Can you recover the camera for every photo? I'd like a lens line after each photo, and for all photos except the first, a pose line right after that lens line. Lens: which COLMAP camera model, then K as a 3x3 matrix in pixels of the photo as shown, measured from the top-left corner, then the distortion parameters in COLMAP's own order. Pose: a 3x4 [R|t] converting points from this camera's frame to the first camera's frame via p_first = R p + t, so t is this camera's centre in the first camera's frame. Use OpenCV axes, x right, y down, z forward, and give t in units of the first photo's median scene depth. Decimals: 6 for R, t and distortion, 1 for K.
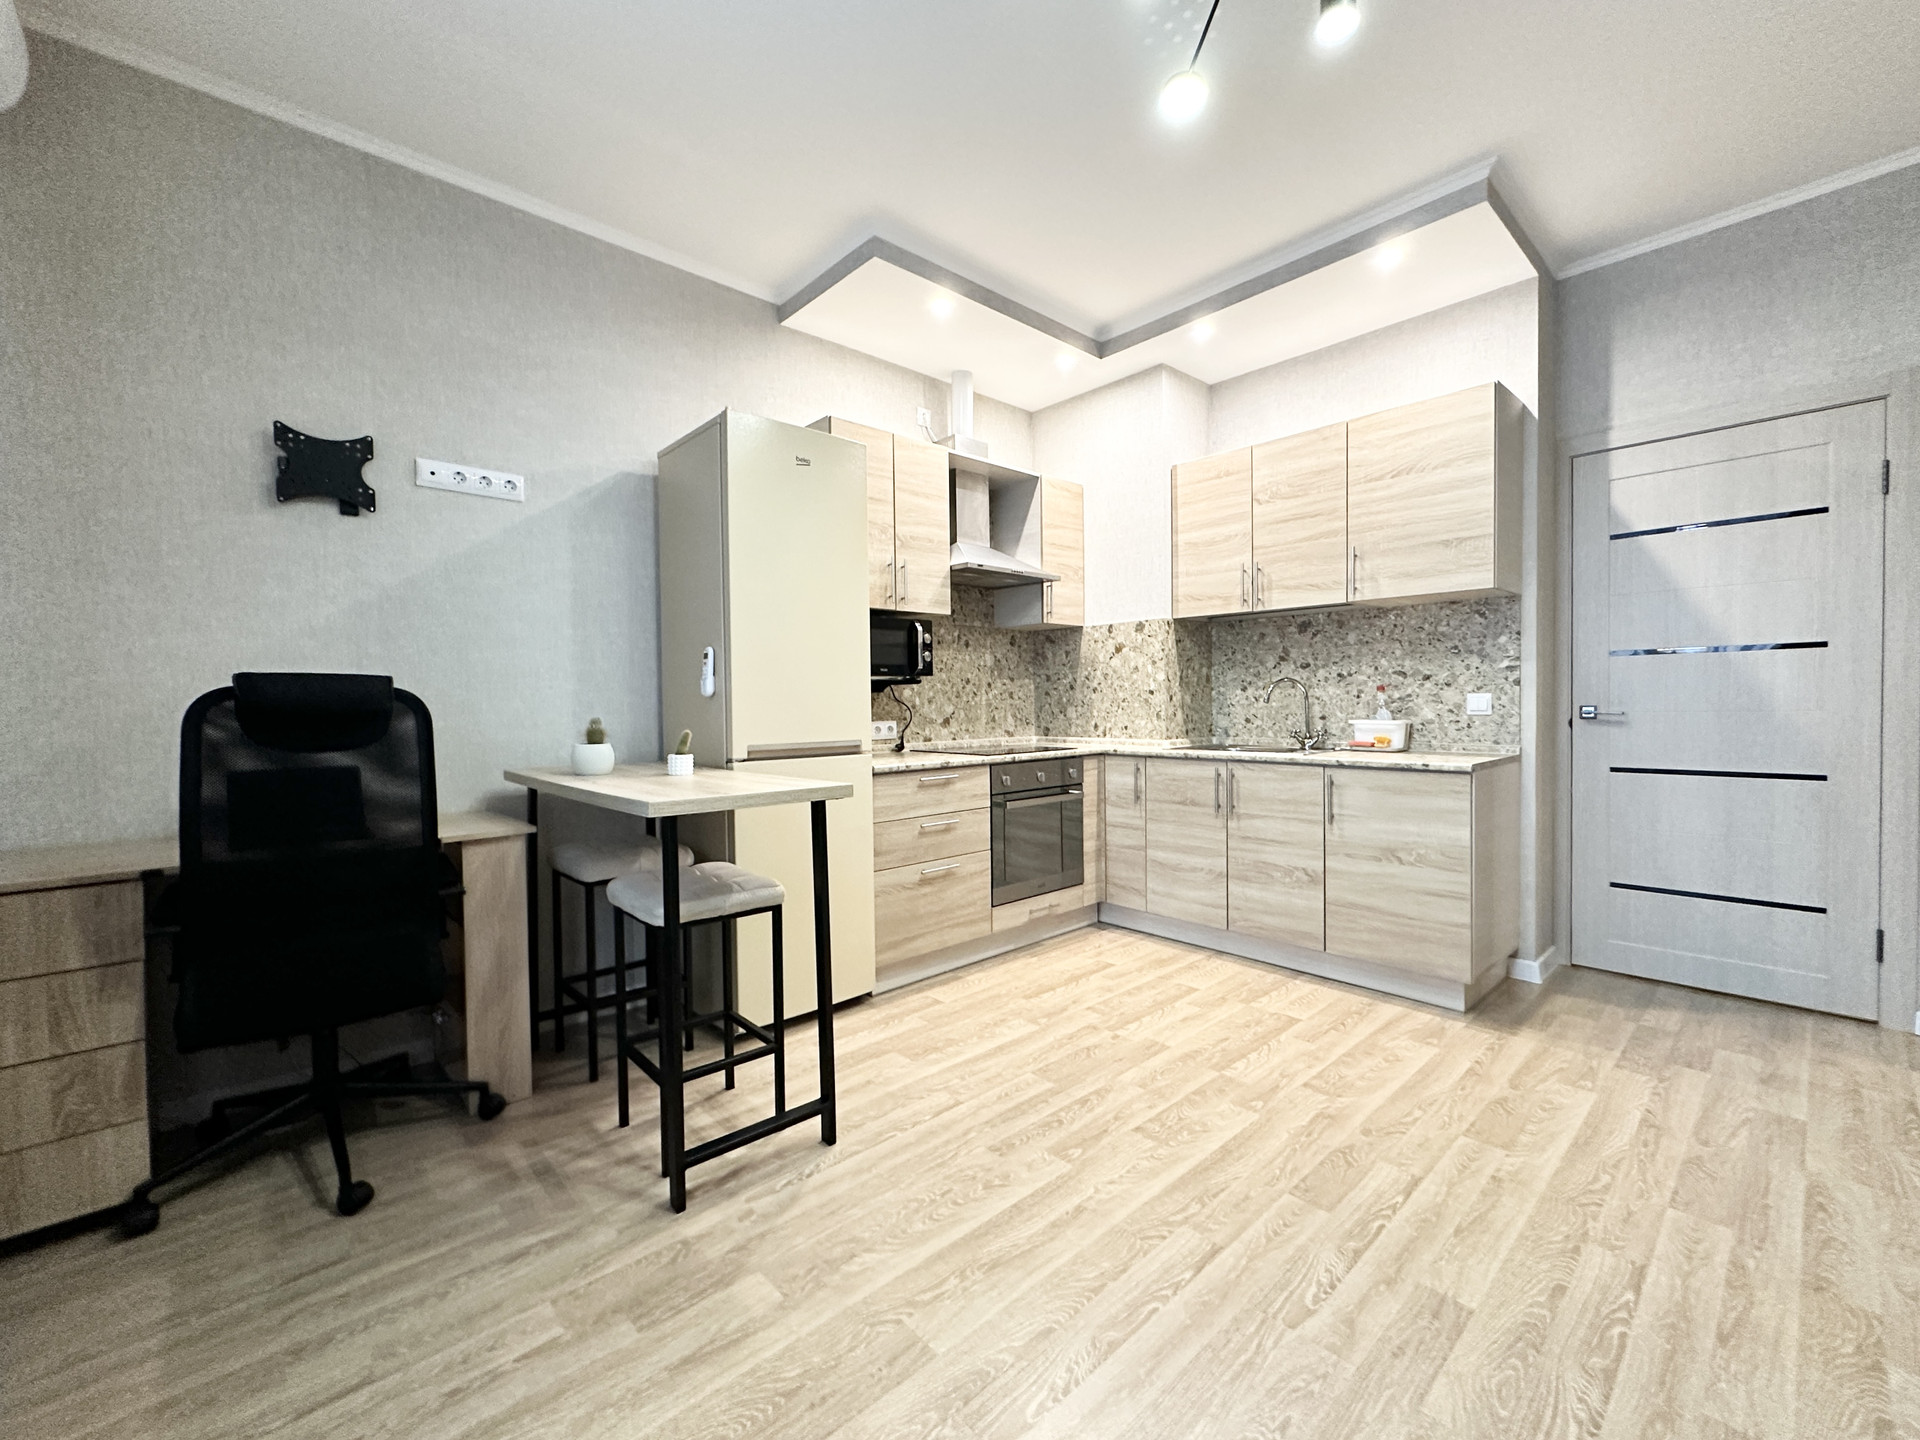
lens RADIAL K [[789.7, 0, 963.5], [0, 789.7, 719.9], [0, 0, 1]] dist [-0.002163, 0.000499]
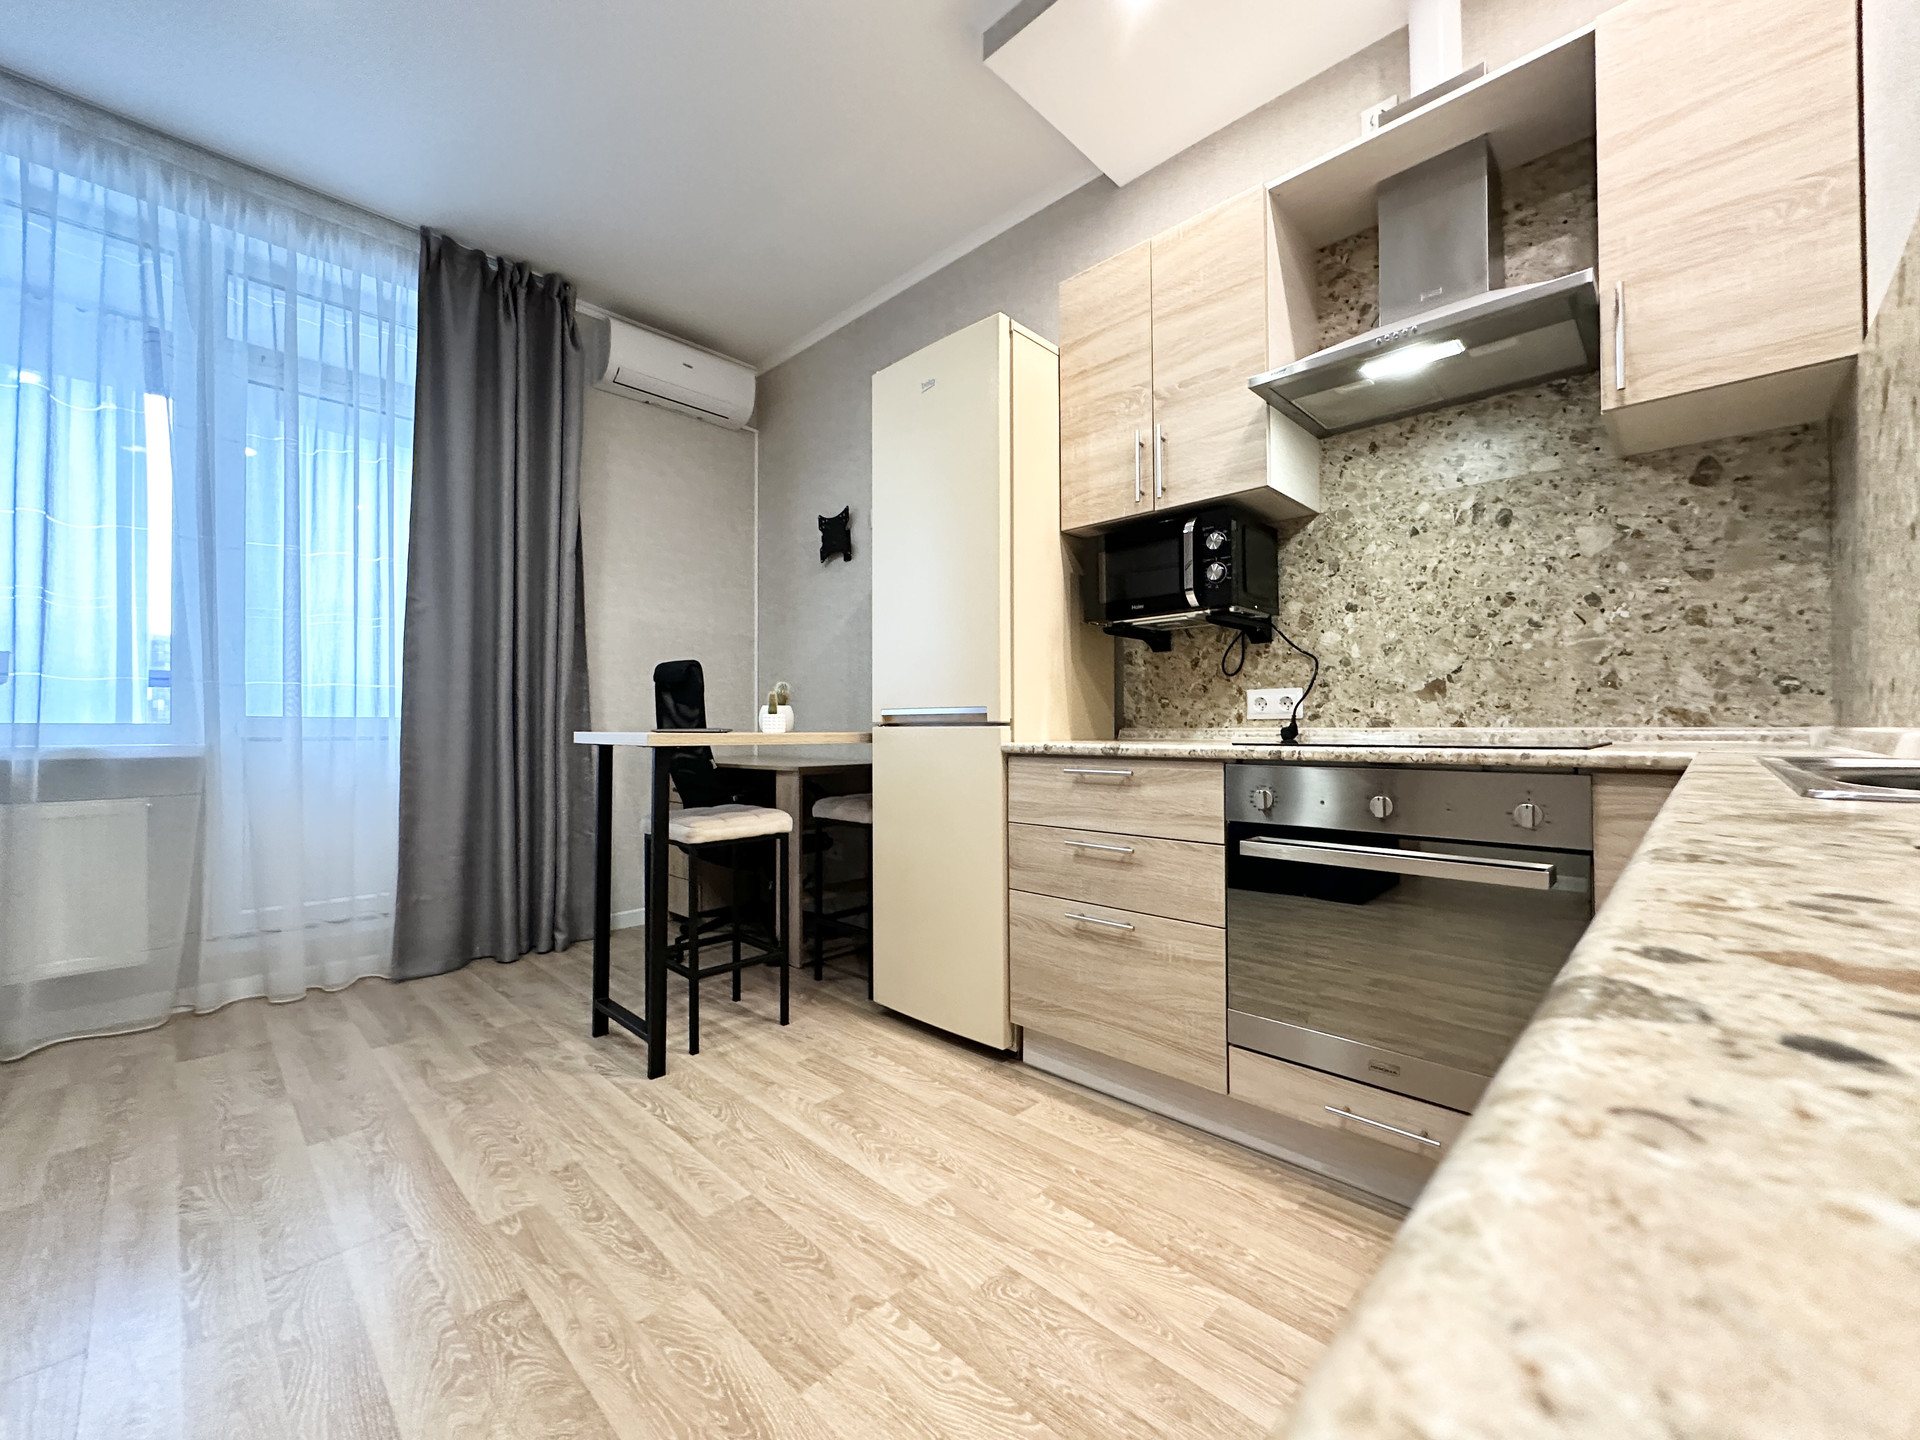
lens RADIAL K [[770.1, 0, 959.1], [0, 770.1, 717.7], [0, 0, 1]] dist [-0.001984, 0.000902]
pose [[0.059523, 0.001173, -0.998226, 0.545142], [-0.019325, 0.999813, 0.000022, 0.032589], [0.998040, 0.019290, 0.059534, 0.833368]]
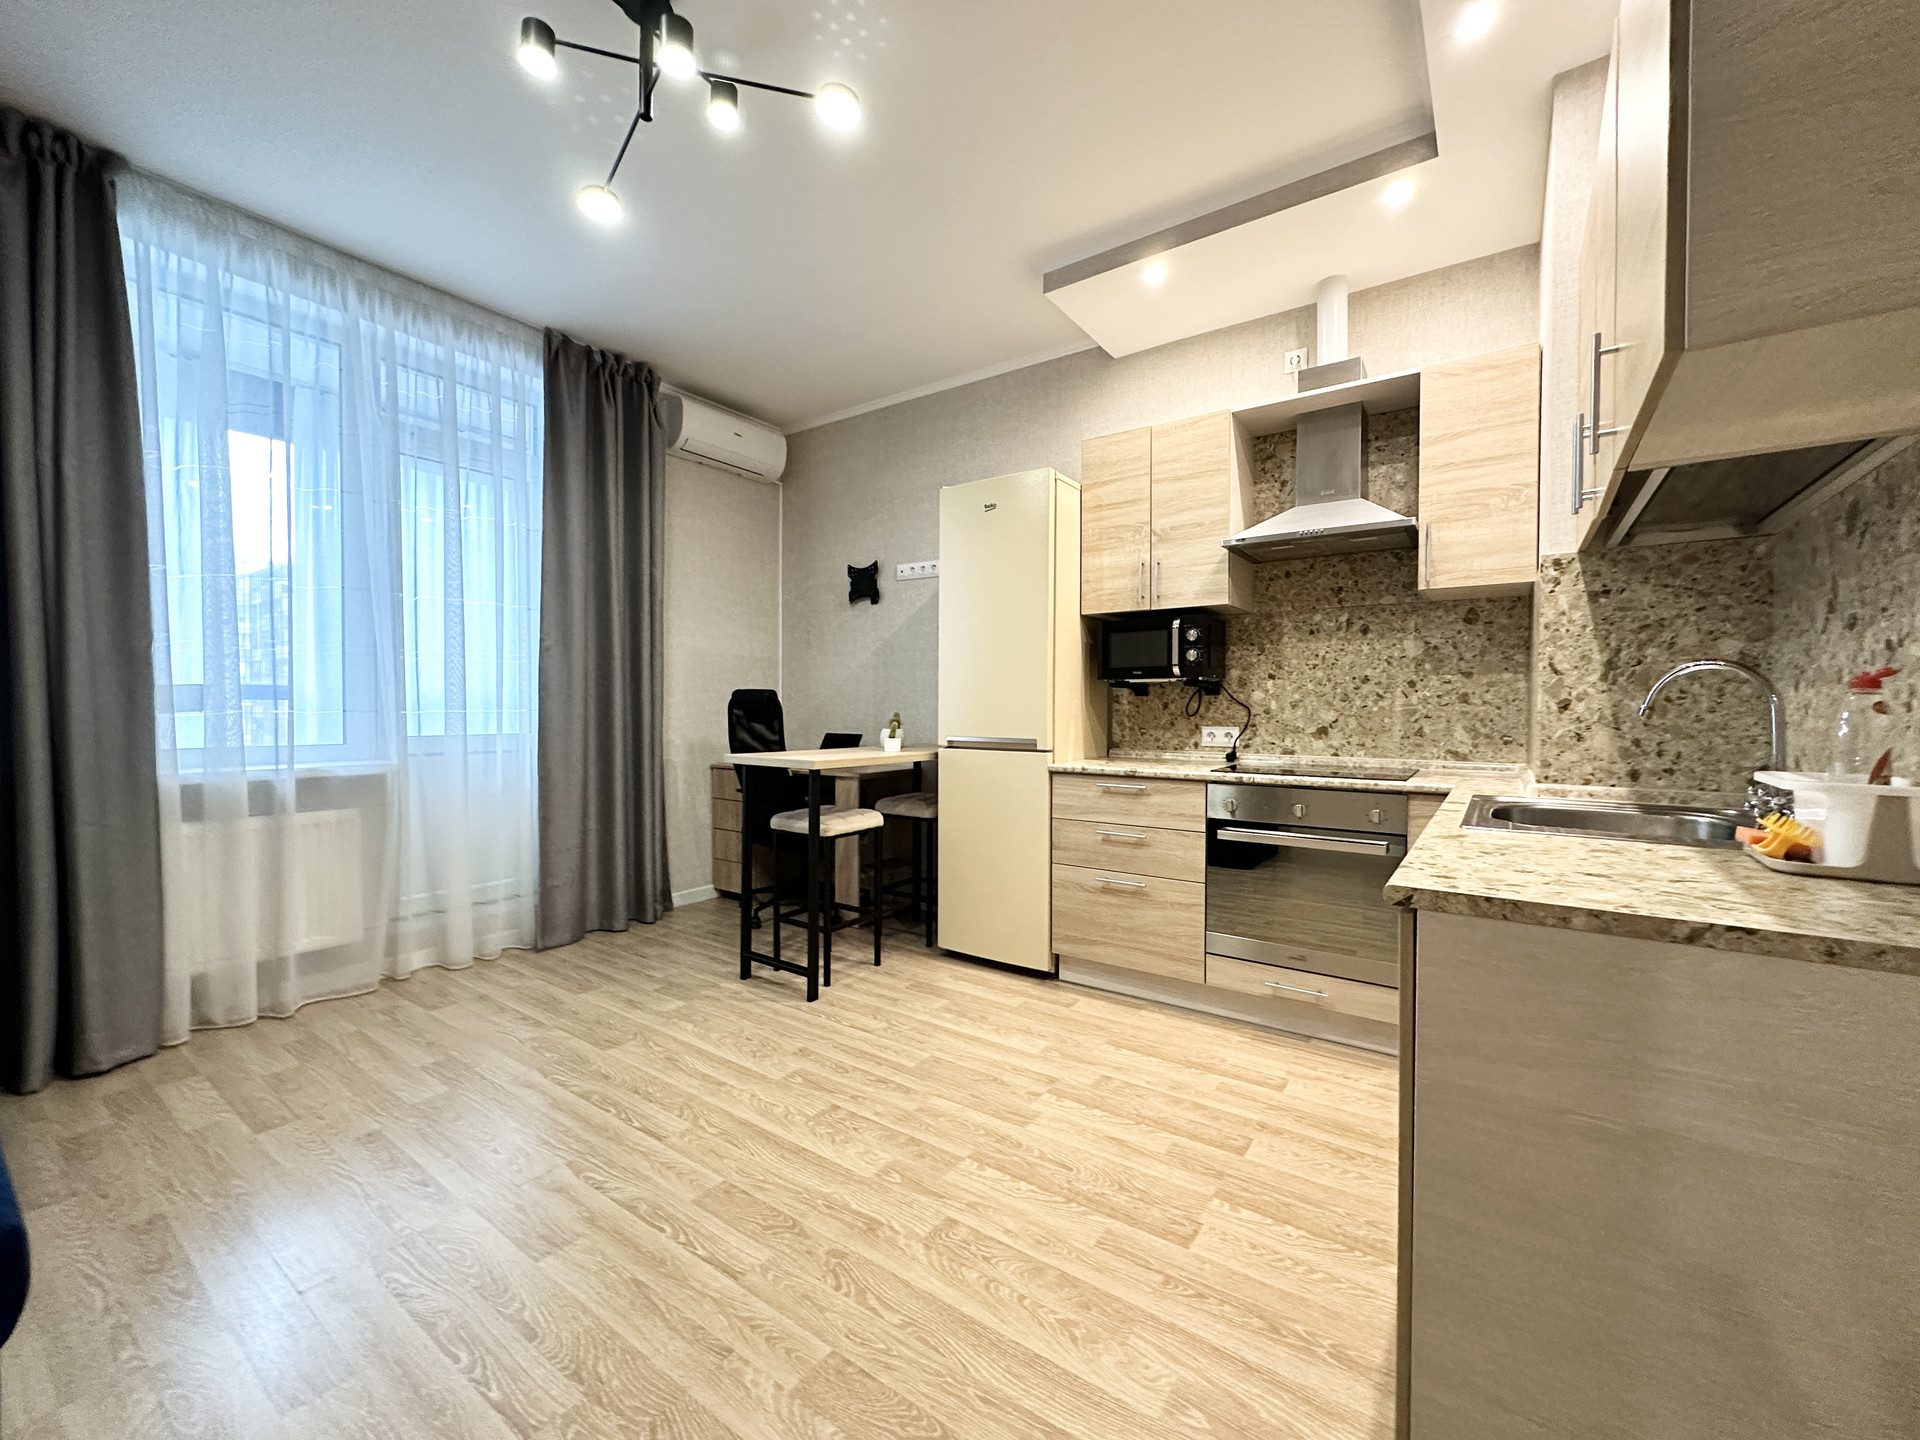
lens RADIAL K [[769.1, 0, 960.0], [0, 769.1, 720.0], [0, 0, 1]] dist [-0.000004, 0.000284]
pose [[0.213202, 0.031399, -0.976504, 0.805308], [-0.028711, 0.999253, 0.025862, -0.023431], [0.976586, 0.022523, 0.213944, 0.595424]]
